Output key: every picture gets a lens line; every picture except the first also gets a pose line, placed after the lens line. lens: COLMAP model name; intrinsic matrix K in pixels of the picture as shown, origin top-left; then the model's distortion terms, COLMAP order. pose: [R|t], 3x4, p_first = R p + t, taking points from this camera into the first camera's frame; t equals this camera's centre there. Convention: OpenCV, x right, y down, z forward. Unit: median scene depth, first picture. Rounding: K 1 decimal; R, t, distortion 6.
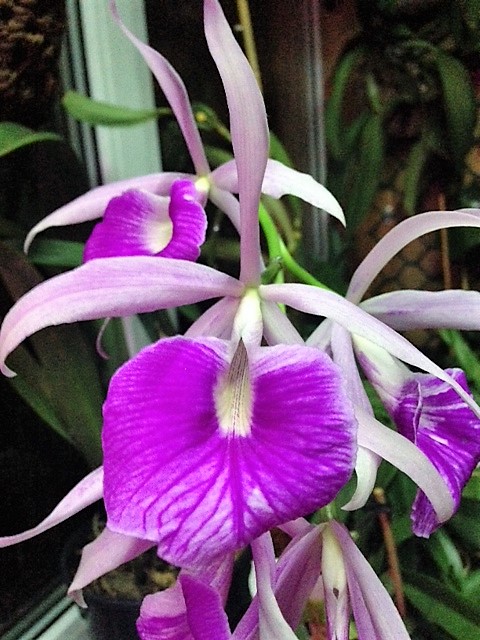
lens RADIAL K [[622.8, 0, 240.0], [0, 622.8, 320.0], [0, 0, 1]] dist [0.014096, -0.005347]
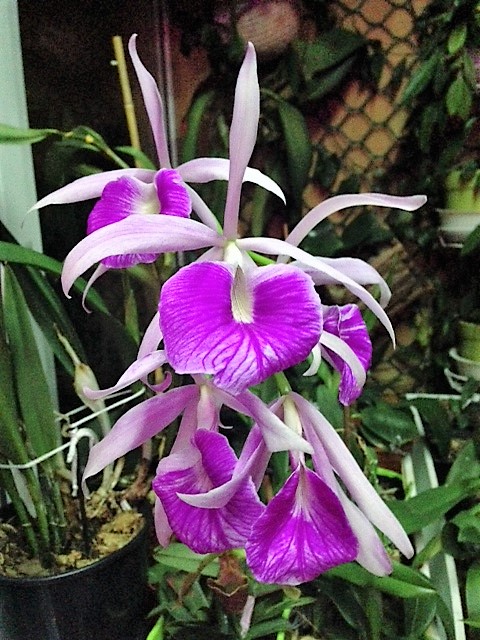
lens RADIAL K [[622.8, 0, 240.0], [0, 622.8, 320.0], [0, 0, 1]] dist [0.014096, -0.005347]
pose [[0.966678, -0.010086, 0.255798, -0.444336], [0.024224, 0.998344, -0.052181, 0.277328], [-0.254848, 0.056639, 0.965321, -0.539994]]
